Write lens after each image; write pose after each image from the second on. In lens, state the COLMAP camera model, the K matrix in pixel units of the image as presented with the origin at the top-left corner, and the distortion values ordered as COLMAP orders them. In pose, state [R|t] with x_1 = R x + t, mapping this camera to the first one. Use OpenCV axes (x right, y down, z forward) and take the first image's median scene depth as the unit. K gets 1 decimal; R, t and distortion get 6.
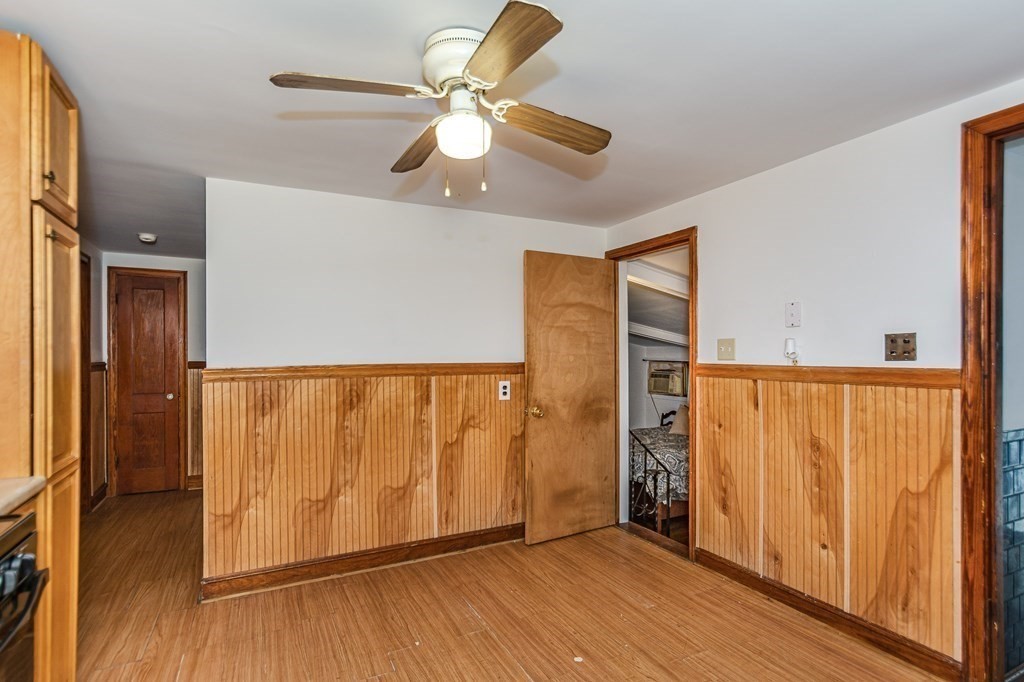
lens RADIAL K [[496.8, 0, 507.6], [0, 496.8, 362.4], [0, 0, 1]] dist [0.000041, 0.000135]
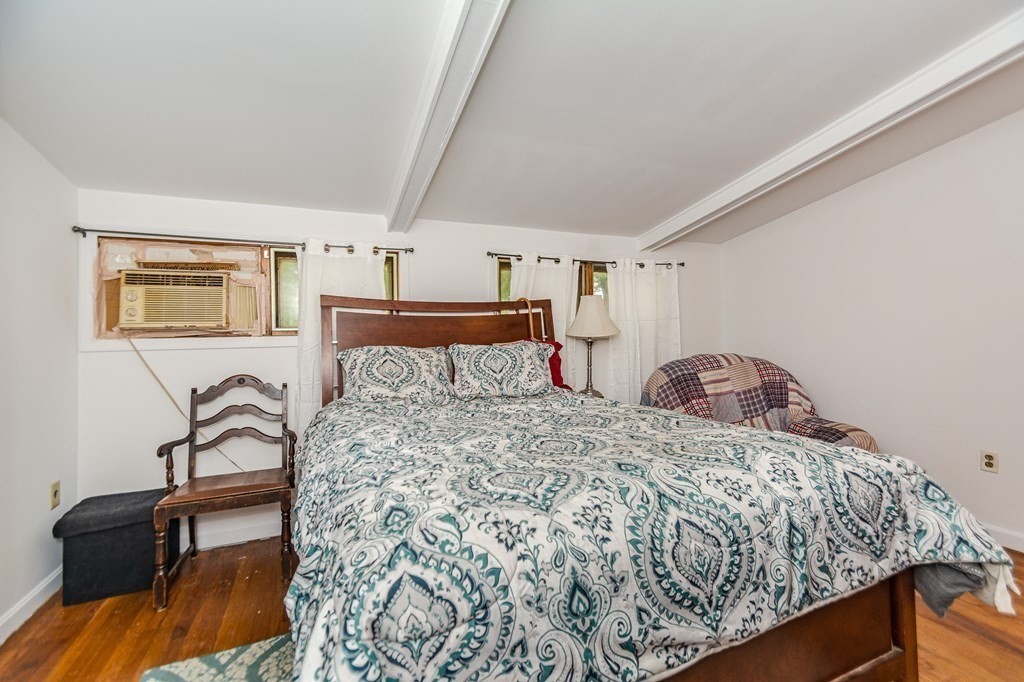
lens RADIAL K [[460.1, 0, 509.9], [0, 460.1, 346.0], [0, 0, 1]] dist [0.000069, 0.000297]
pose [[0.060498, -0.028244, 0.997769, 0.011546], [0.030177, 0.999194, 0.026455, 0.069782], [-0.997712, 0.028509, 0.061302, 0.754647]]
